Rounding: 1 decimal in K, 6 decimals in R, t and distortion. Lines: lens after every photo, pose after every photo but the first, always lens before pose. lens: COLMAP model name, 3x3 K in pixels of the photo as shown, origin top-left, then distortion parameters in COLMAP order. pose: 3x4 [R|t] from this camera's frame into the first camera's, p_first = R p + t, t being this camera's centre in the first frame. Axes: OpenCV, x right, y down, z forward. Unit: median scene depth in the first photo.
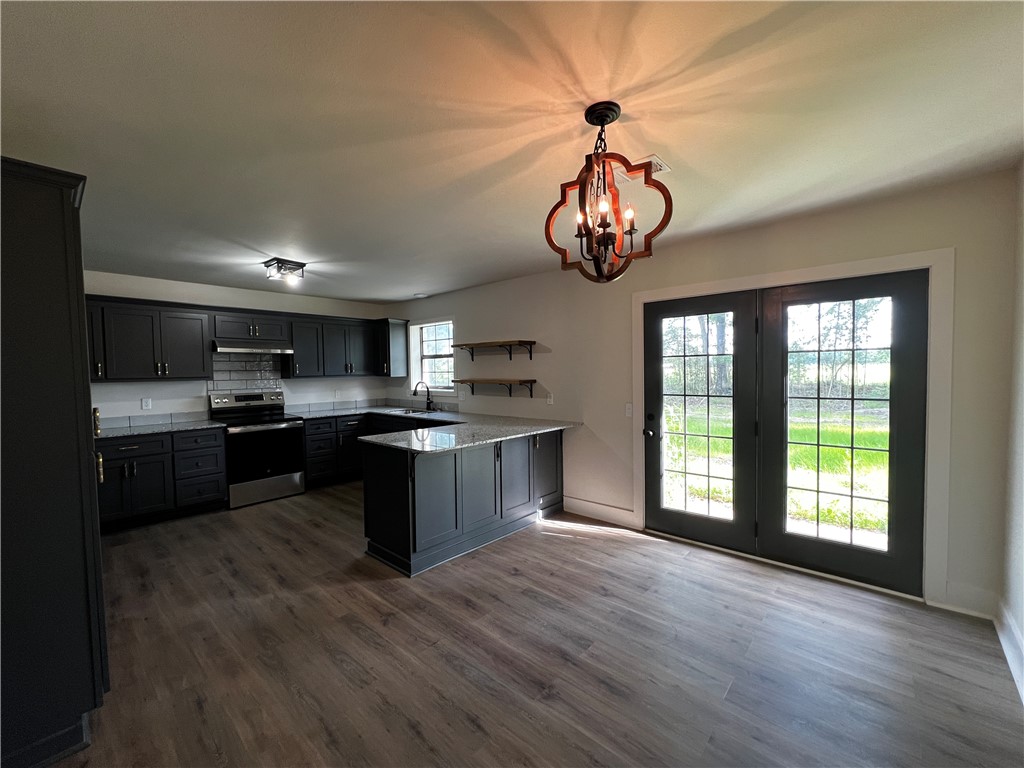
lens RADIAL K [[414.2, 0, 512.0], [0, 414.2, 384.0], [0, 0, 1]] dist [-0.000542, 0.000171]
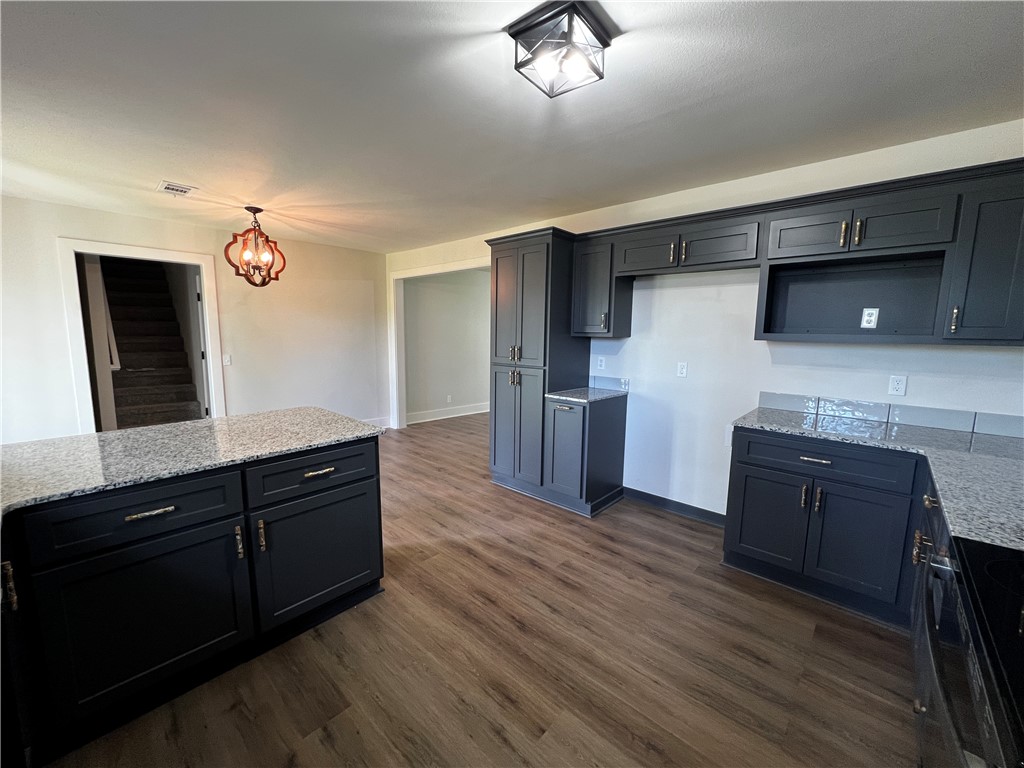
lens RADIAL K [[414.2, 0, 512.0], [0, 414.2, 384.0], [0, 0, 1]] dist [-0.000542, 0.000171]
pose [[-0.999945, 0.001798, 0.010315, -0.382213], [0.003429, 0.987056, 0.160338, -0.027162], [-0.009893, 0.160365, -0.987008, 1.078612]]
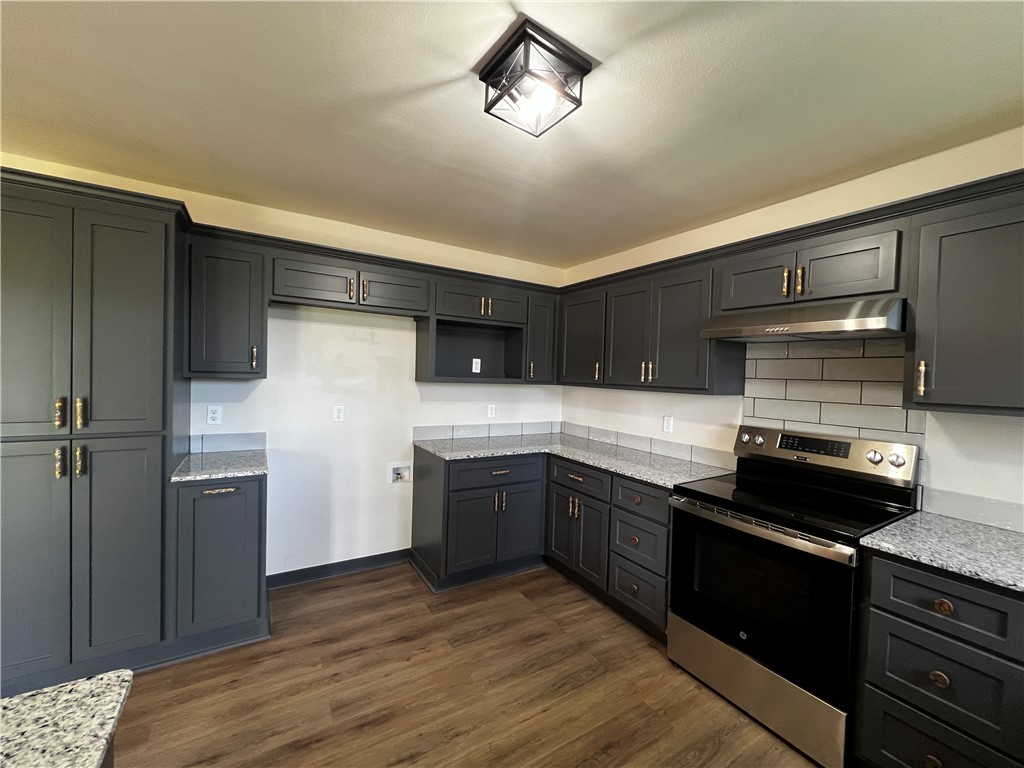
lens RADIAL K [[414.2, 0, 512.0], [0, 414.2, 384.0], [0, 0, 1]] dist [-0.000542, 0.000171]
pose [[-0.281904, 0.028116, -0.959031, -0.148100], [-0.062036, 0.996945, 0.047463, -0.029900], [0.957435, 0.072874, -0.279299, 0.831662]]
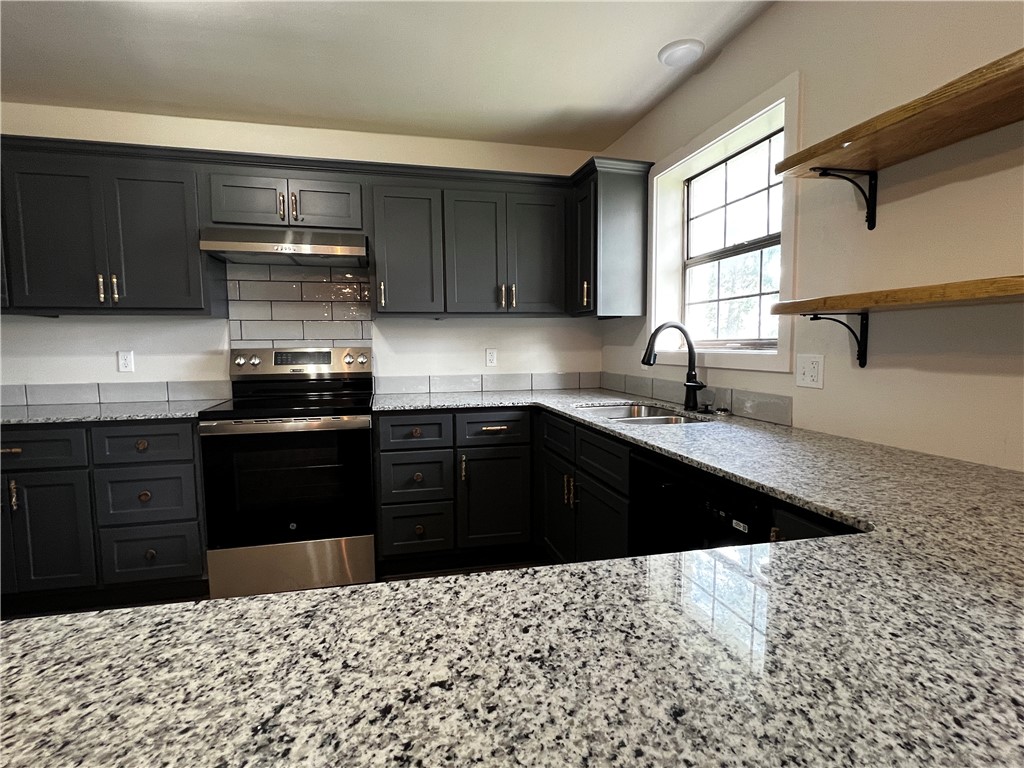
lens RADIAL K [[534.1, 0, 507.6], [0, 534.1, 387.4], [0, 0, 1]] dist [0.015816, -0.000174]
pose [[0.817939, 0.053775, -0.572786, -0.085259], [-0.023531, 0.997916, 0.060085, 0.024942], [0.574824, -0.035668, 0.817500, 0.636819]]
